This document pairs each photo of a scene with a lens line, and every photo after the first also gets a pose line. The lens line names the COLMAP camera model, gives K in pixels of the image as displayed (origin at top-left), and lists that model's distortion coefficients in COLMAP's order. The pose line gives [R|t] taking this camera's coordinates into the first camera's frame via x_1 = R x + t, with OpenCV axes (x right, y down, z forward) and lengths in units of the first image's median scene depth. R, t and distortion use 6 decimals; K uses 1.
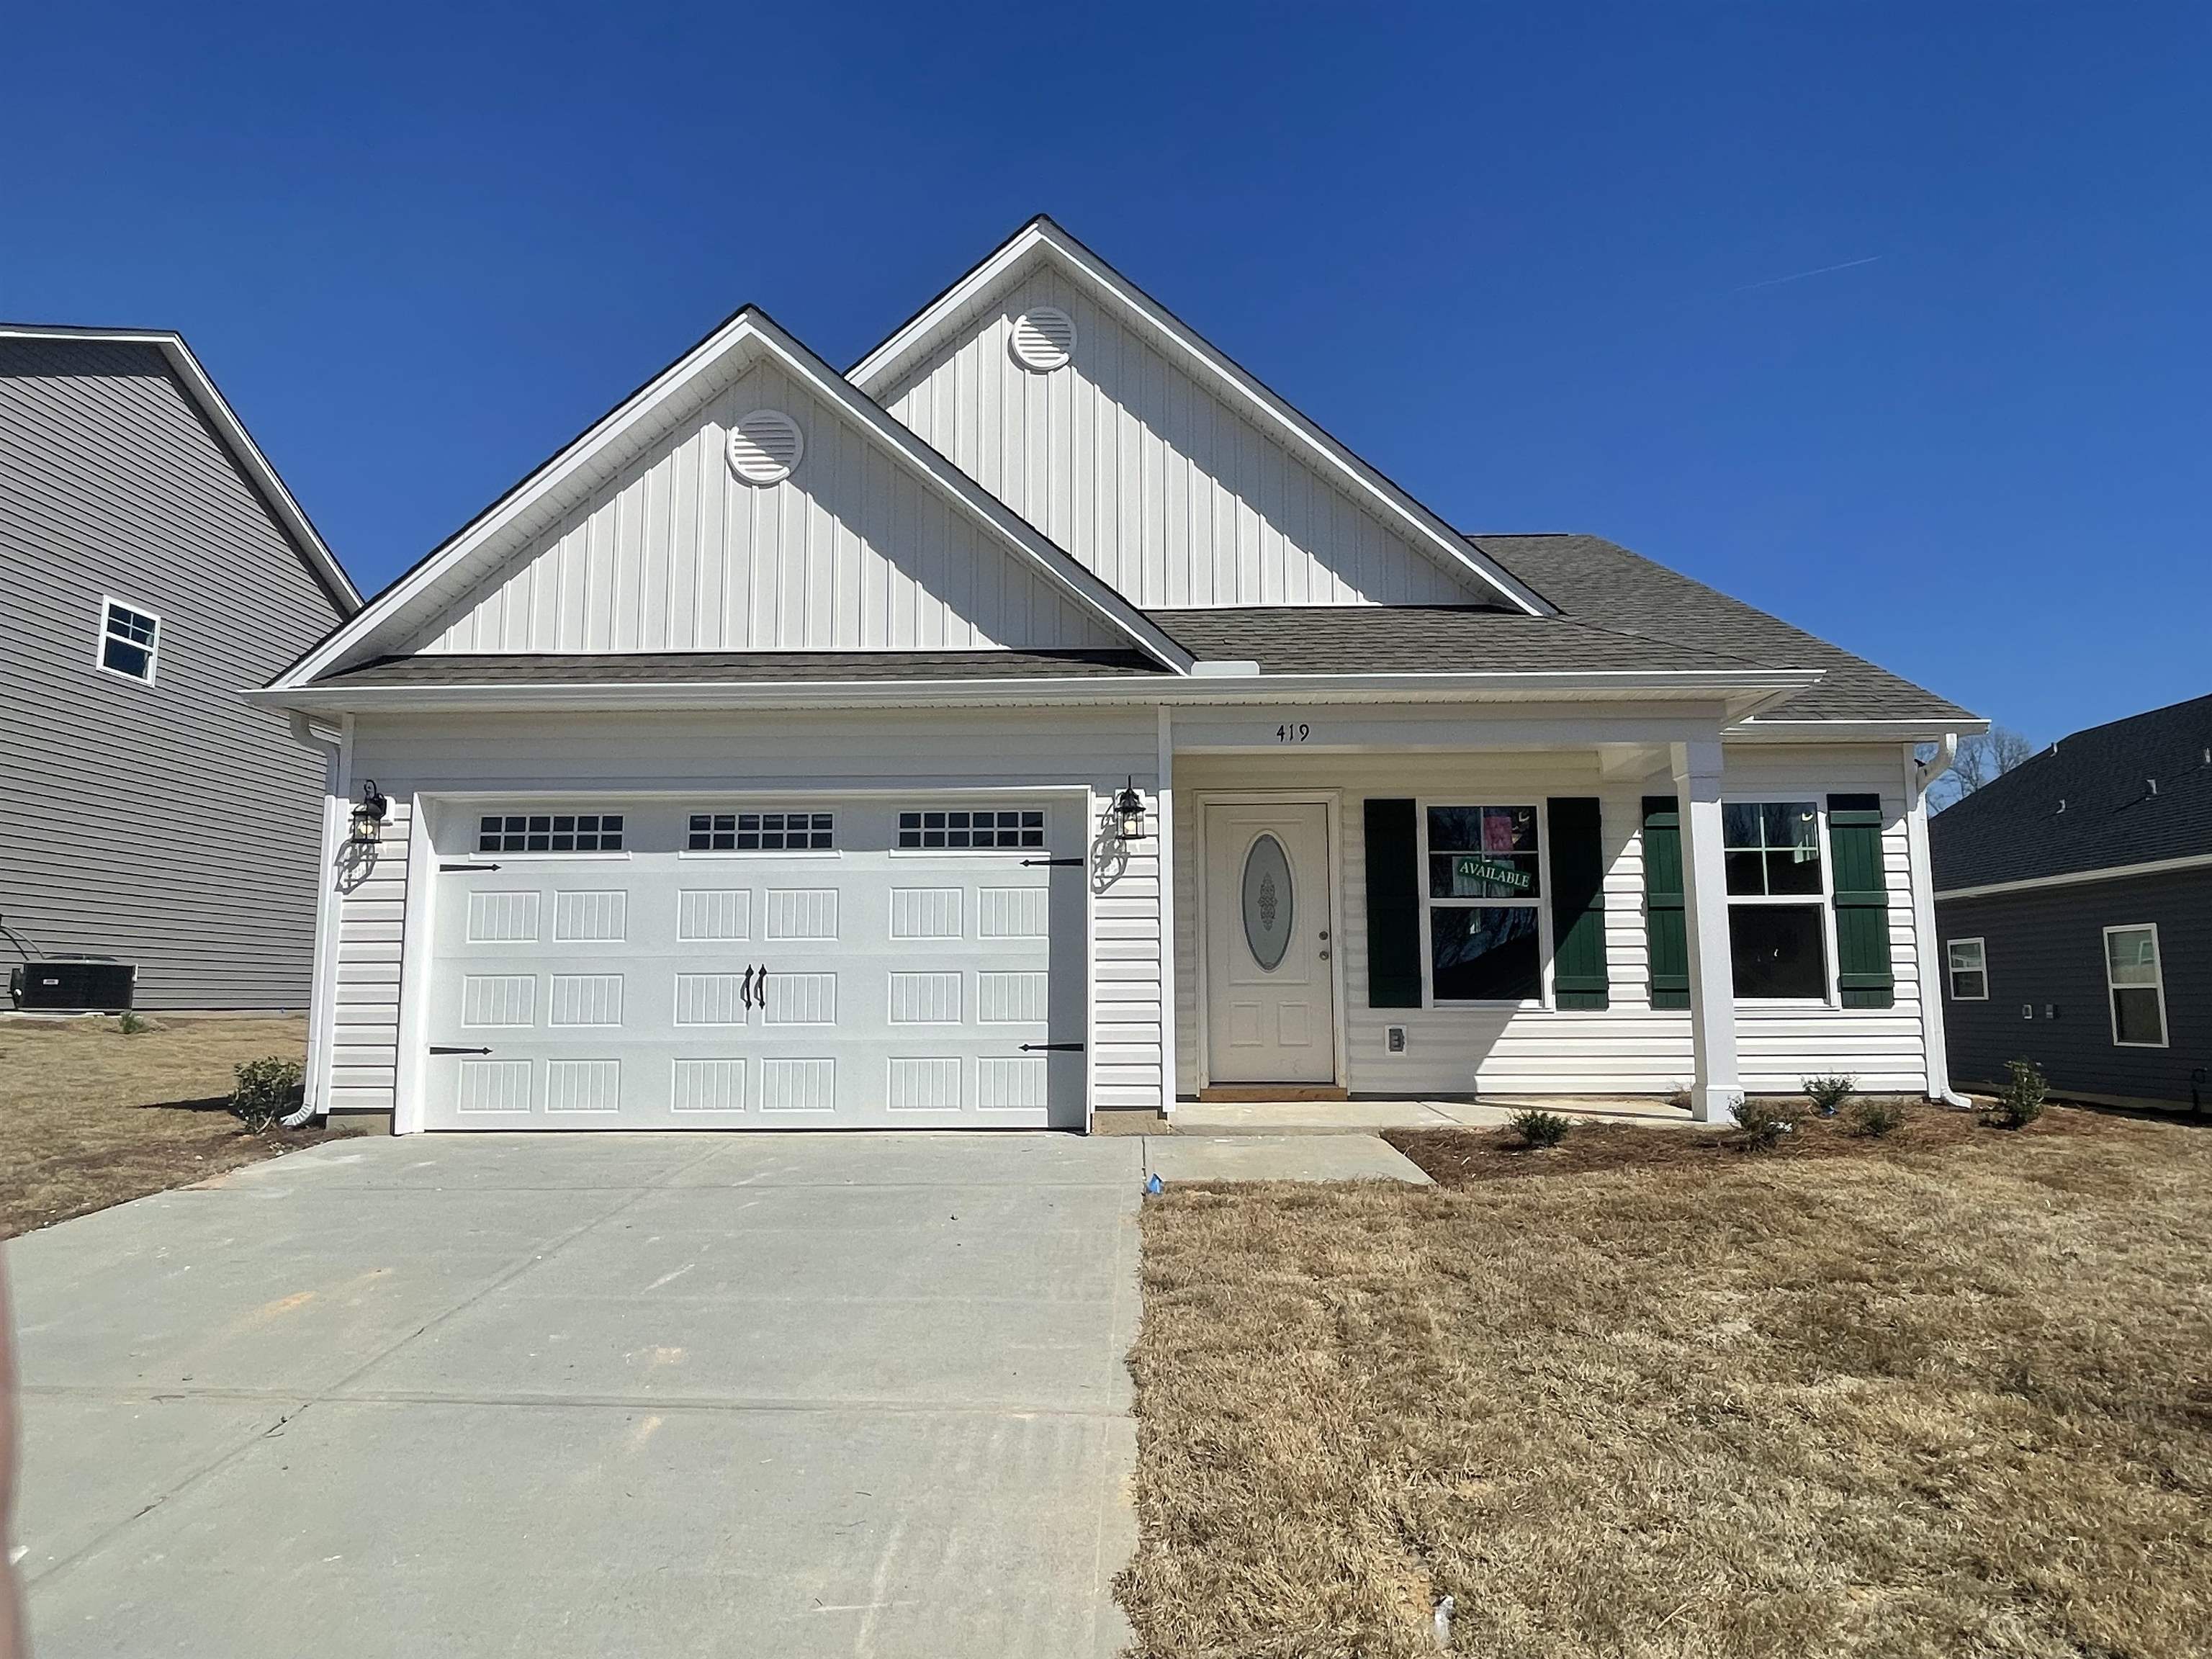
lens RADIAL K [[1306.0, 0, 1107.9], [0, 1306.0, 837.4], [0, 0, 1]] dist [0.000753, -0.001861]
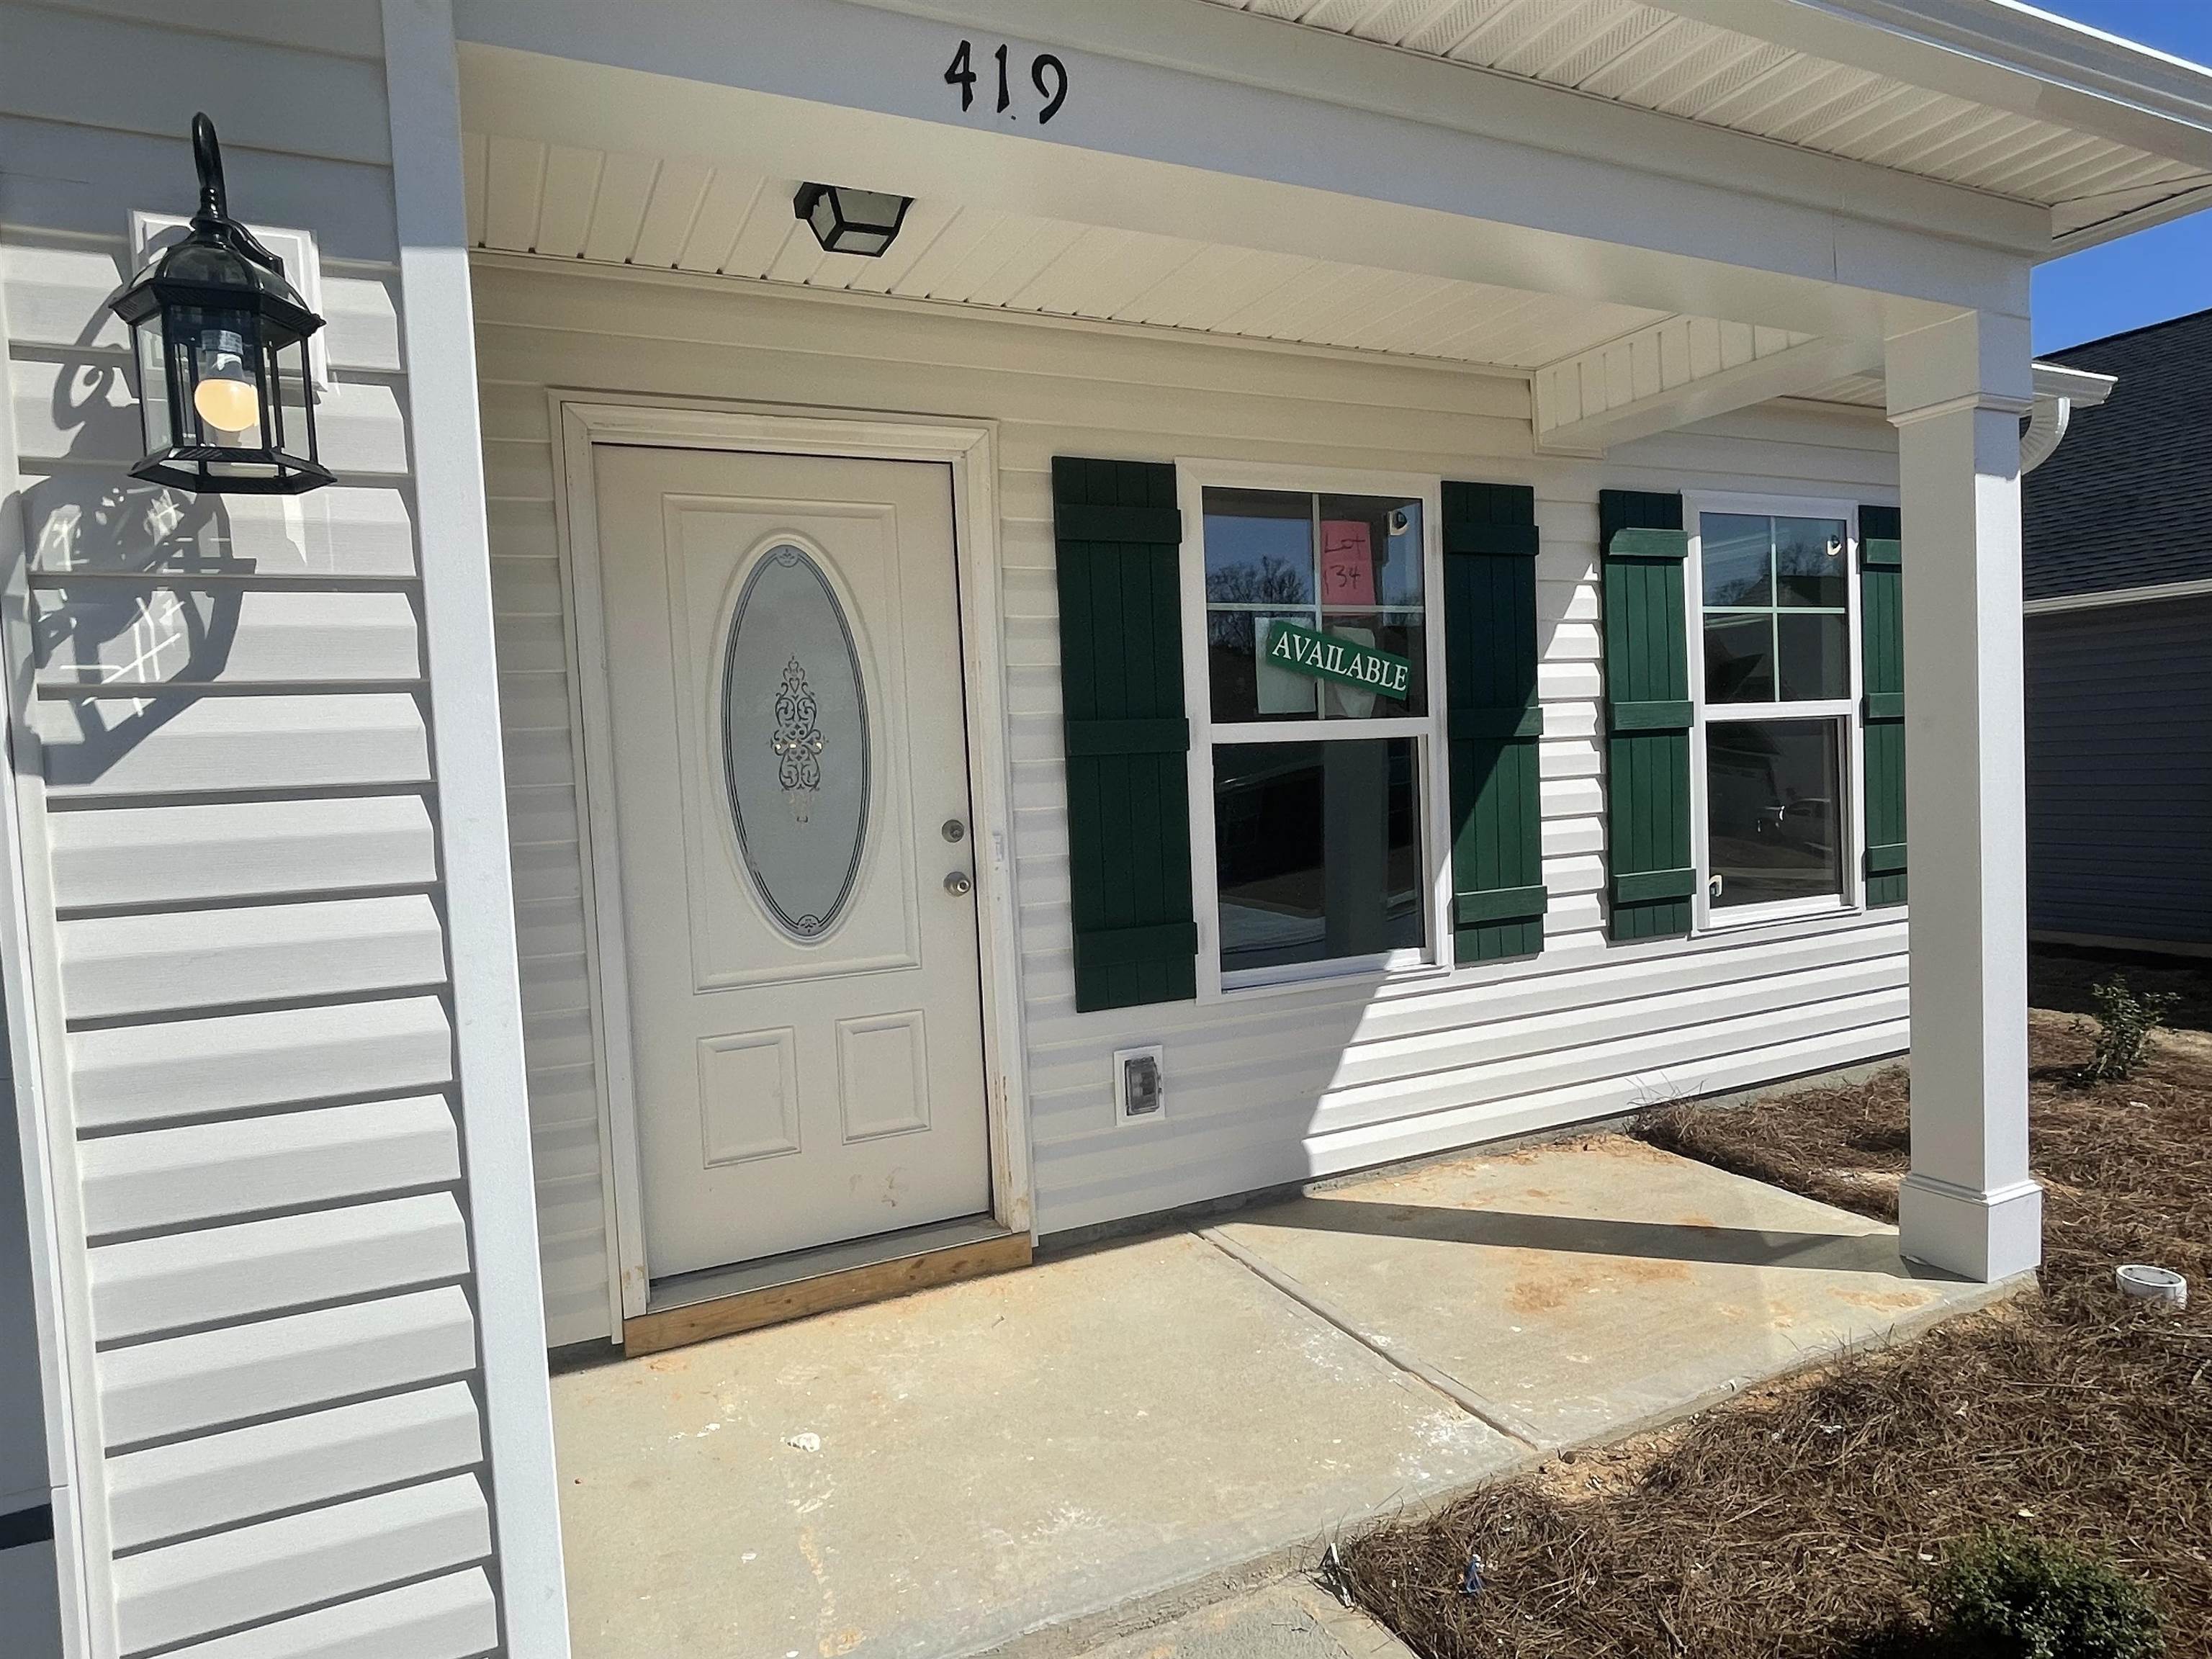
lens RADIAL K [[1306.0, 0, 1100.9], [0, 1306.0, 840.5], [0, 0, 1]] dist [0.000753, -0.001861]
pose [[0.882706, -0.066540, 0.465191, 0.030680], [-0.014217, 0.985690, 0.167968, 0.015777], [-0.469711, -0.154880, 0.869128, 0.670902]]
